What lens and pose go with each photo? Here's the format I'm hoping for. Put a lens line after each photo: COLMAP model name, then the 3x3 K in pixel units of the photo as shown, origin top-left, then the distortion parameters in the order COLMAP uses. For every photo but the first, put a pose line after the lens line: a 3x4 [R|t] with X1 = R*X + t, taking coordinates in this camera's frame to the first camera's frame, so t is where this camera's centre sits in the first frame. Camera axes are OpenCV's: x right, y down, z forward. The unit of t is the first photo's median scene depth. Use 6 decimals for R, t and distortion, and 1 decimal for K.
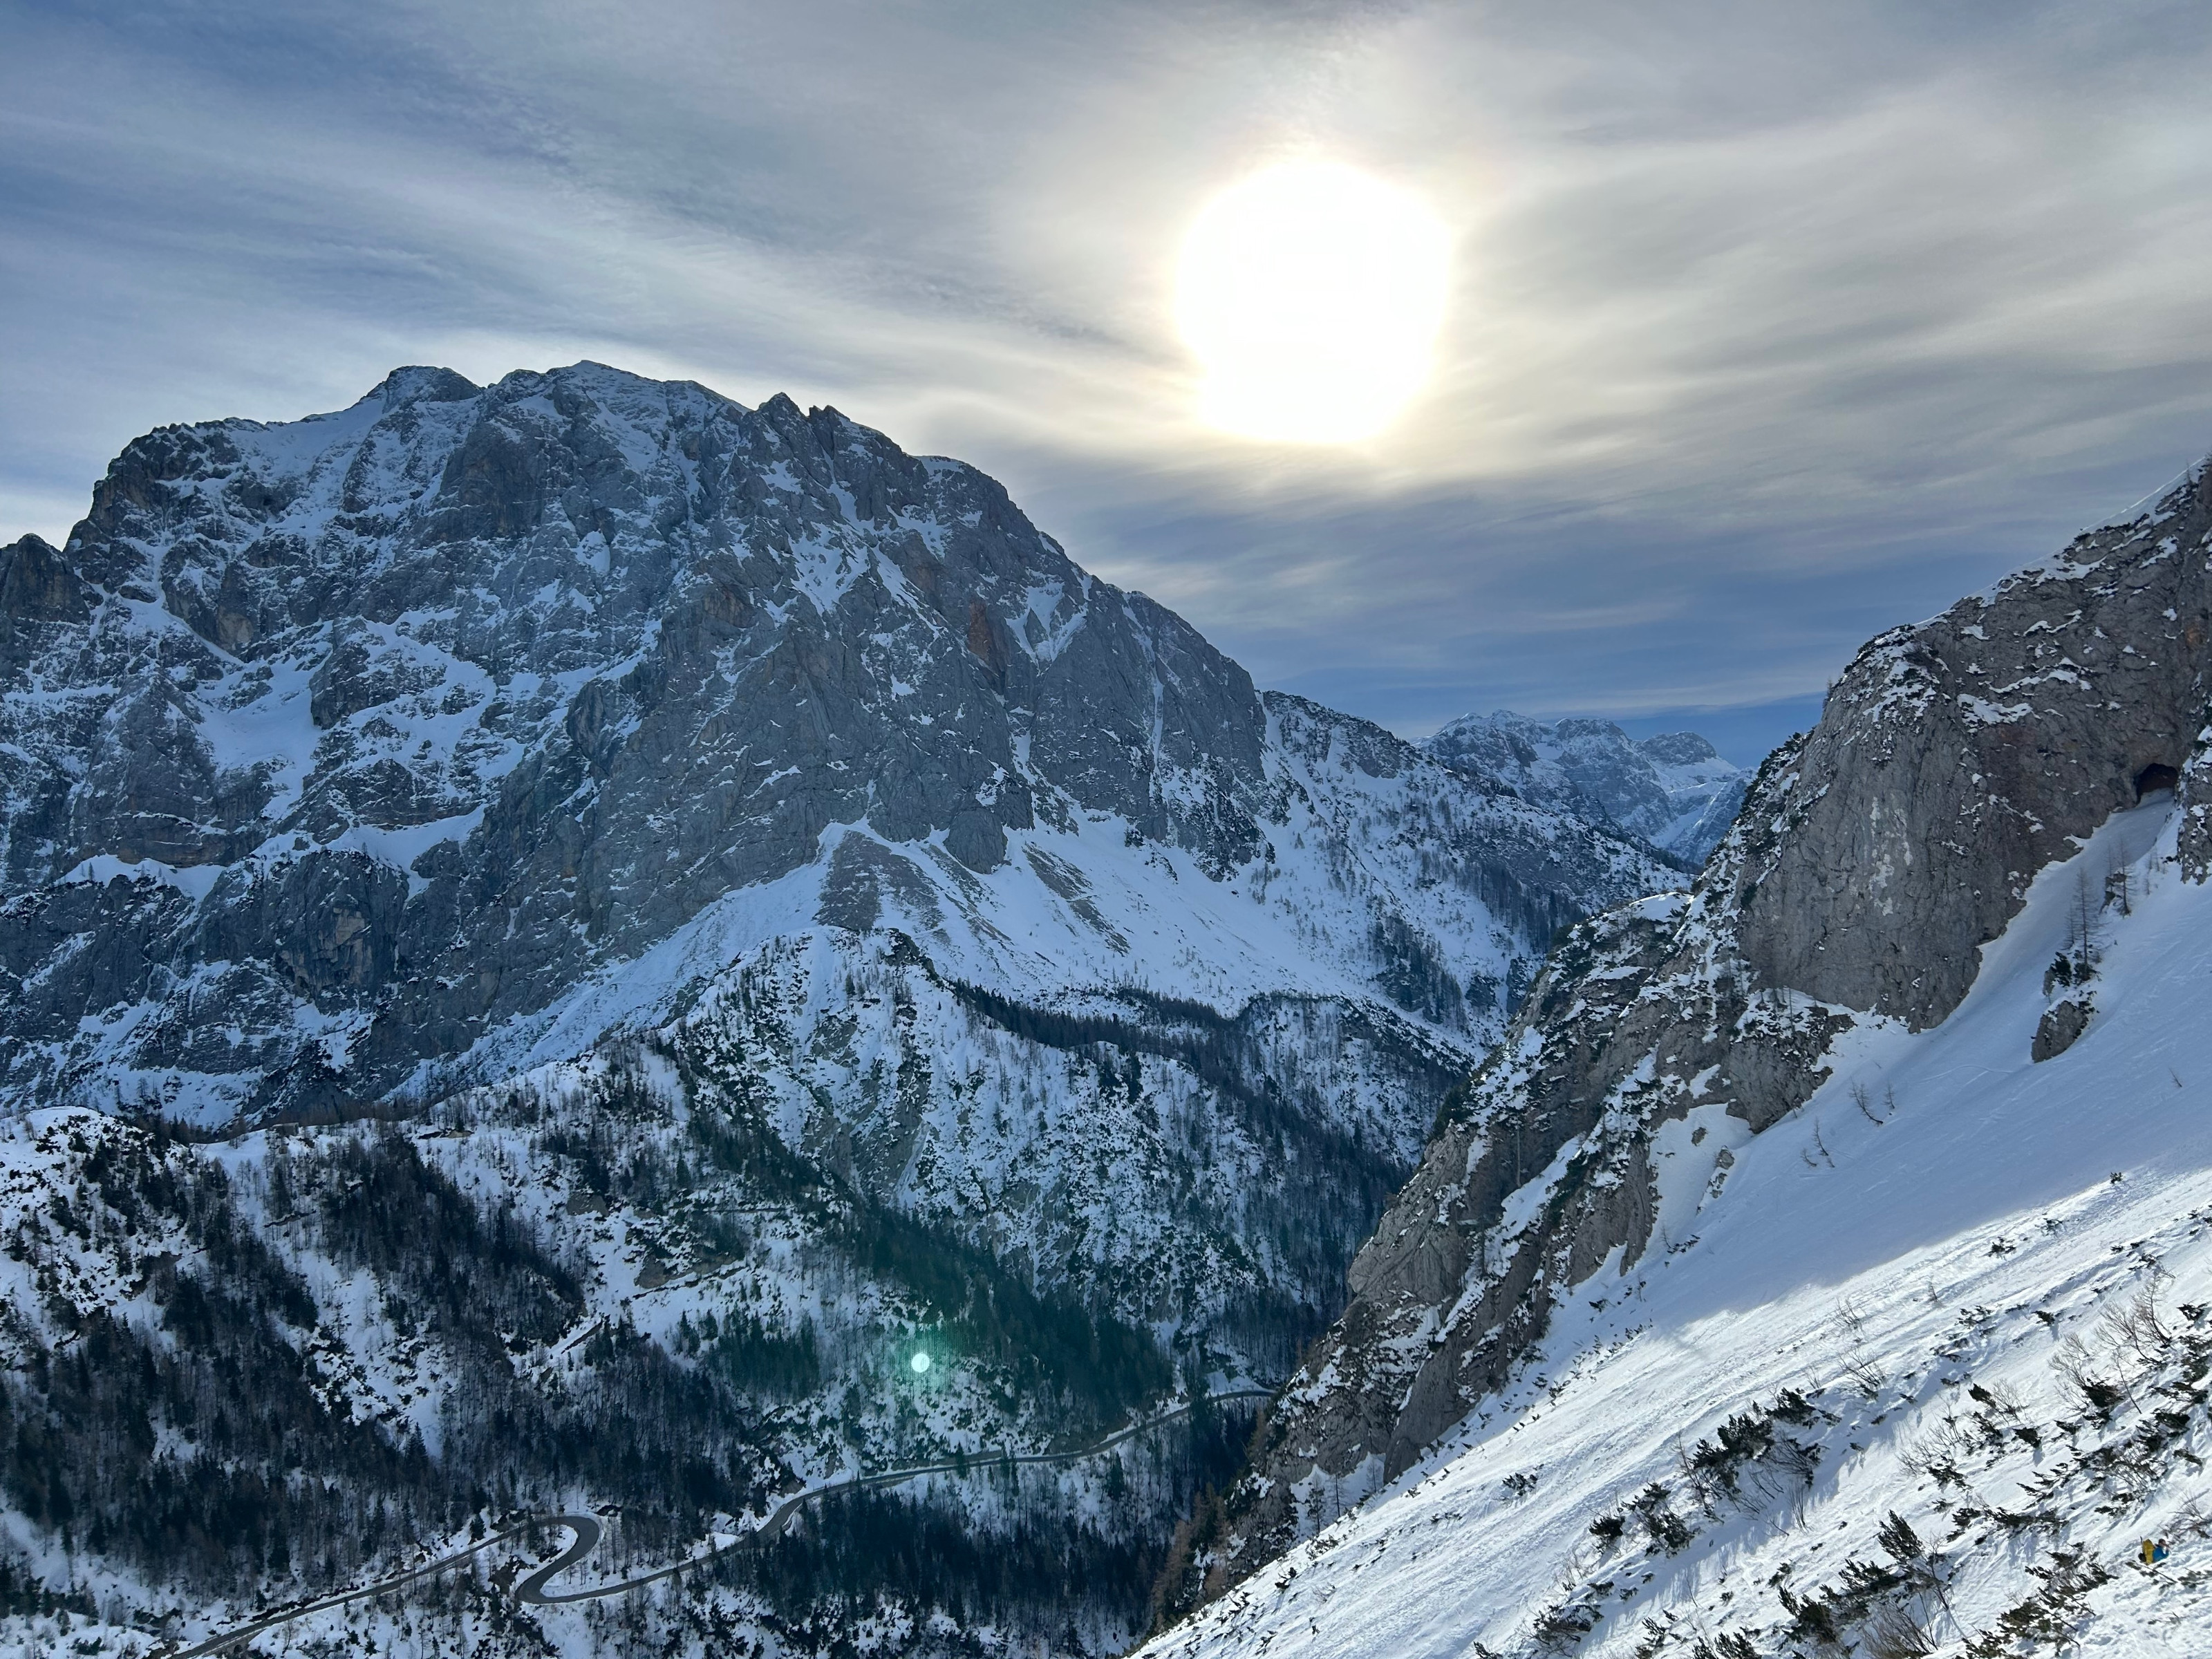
lens RADIAL K [[1655.4, 0, 1106.0], [0, 1655.4, 829.5], [0, 0, 1]] dist [0.055016, -0.059914]
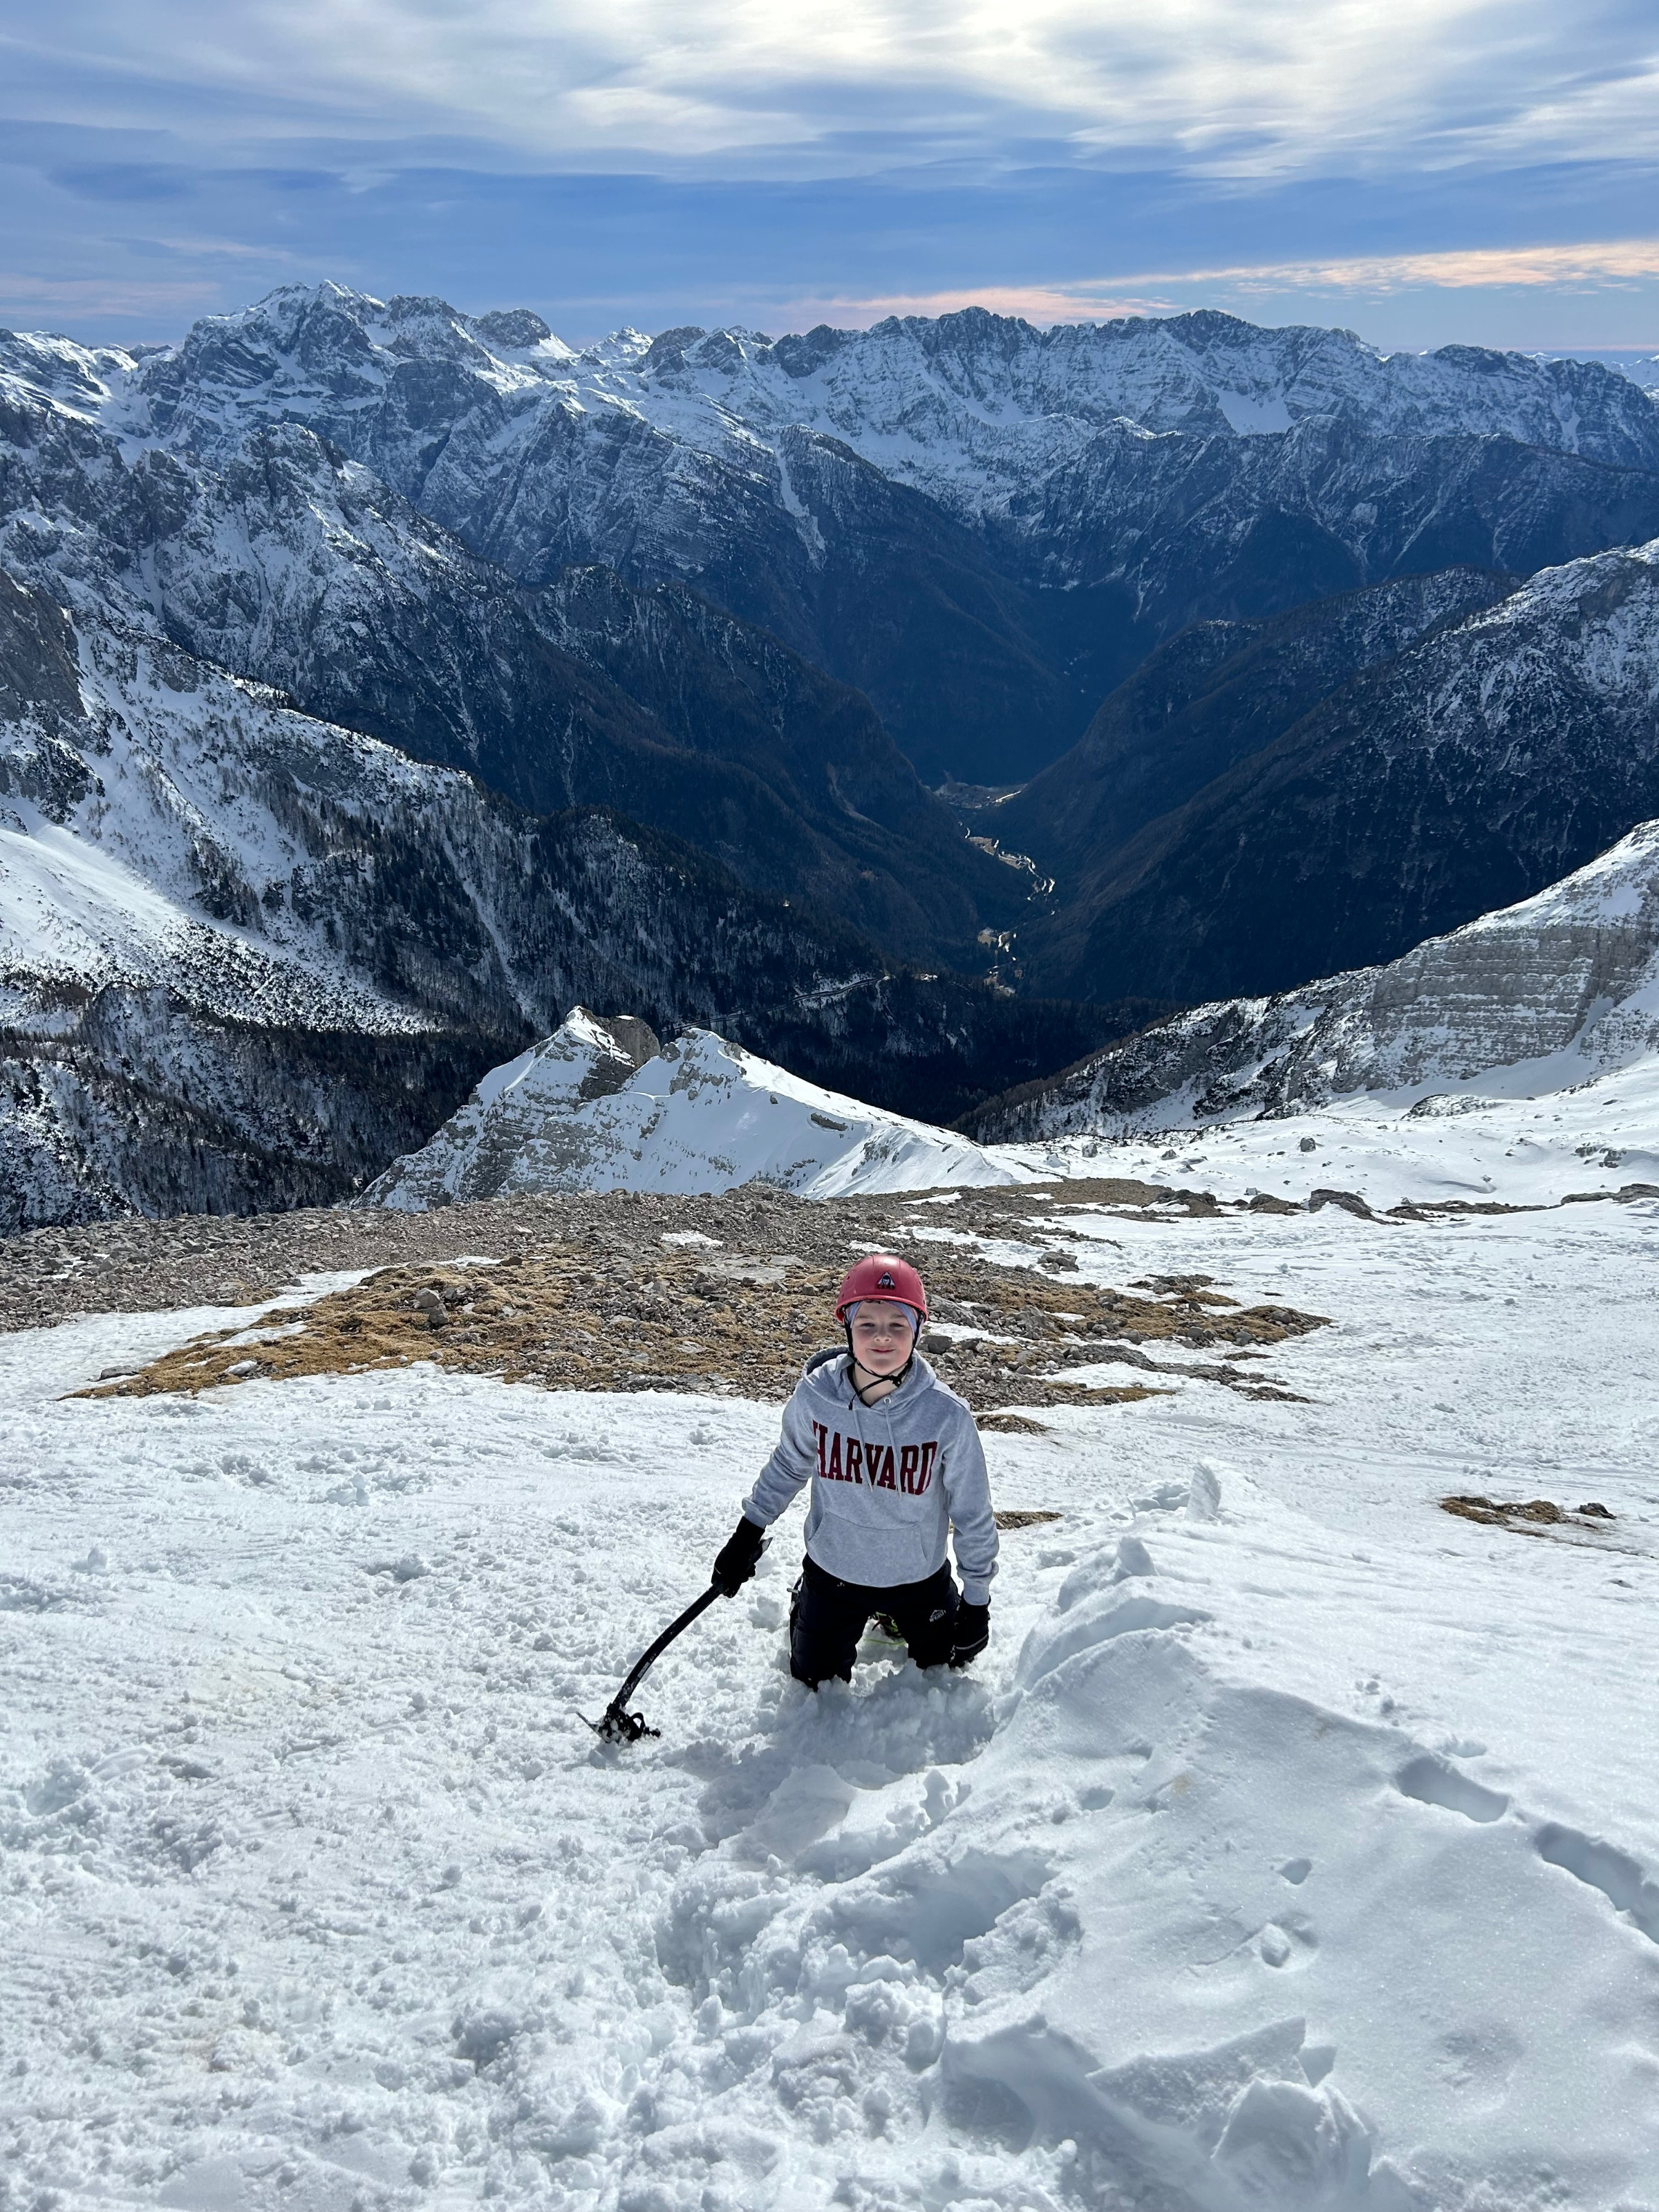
lens RADIAL K [[1686.4, 0, 797.5], [0, 1686.4, 1104.1], [0, 0, 1]] dist [0.053094, -0.055603]
pose [[0.893488, -0.161644, 0.418987, -0.010729], [-0.026168, 0.912651, 0.407902, -0.324189], [-0.448324, -0.375420, 0.811212, -0.425962]]
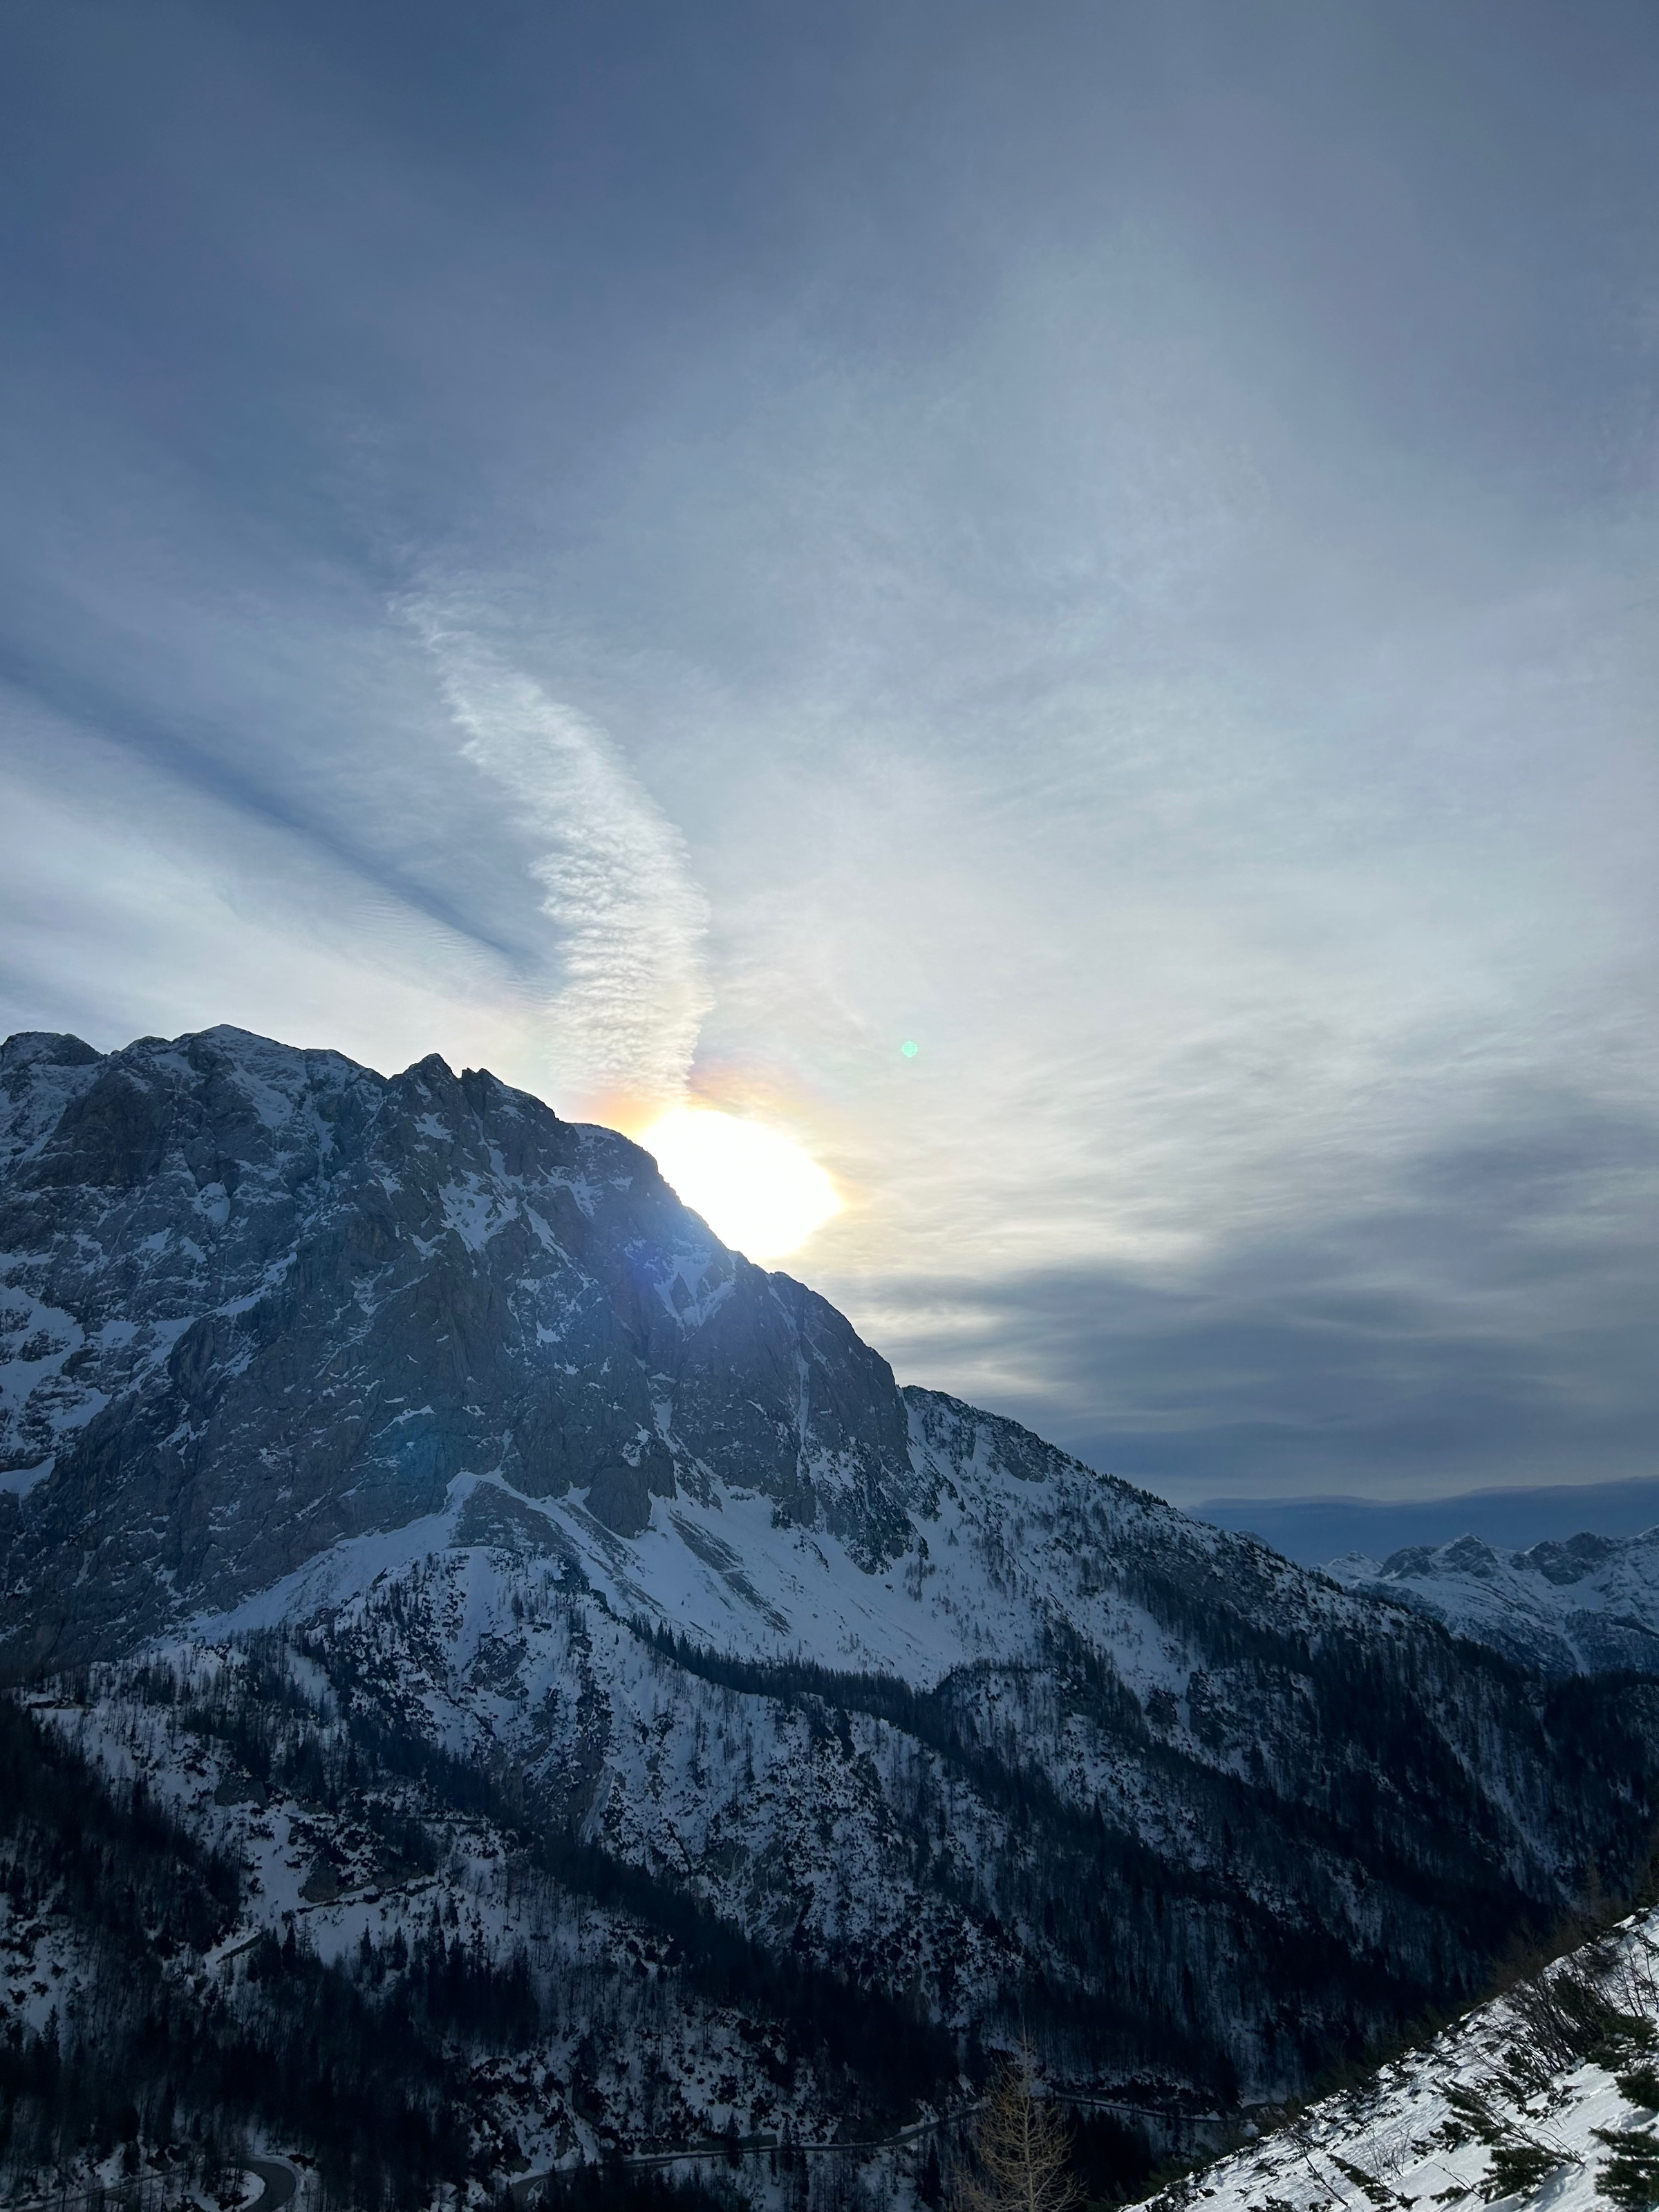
lens RADIAL K [[1655.4, 0, 807.1], [0, 1655.4, 1111.7], [0, 0, 1]] dist [0.055016, -0.059914]
pose [[0.994850, 0.065194, 0.077606, -0.054093], [-0.039497, 0.954516, -0.295533, 0.059727], [-0.093343, 0.290946, 0.952175, 0.054361]]
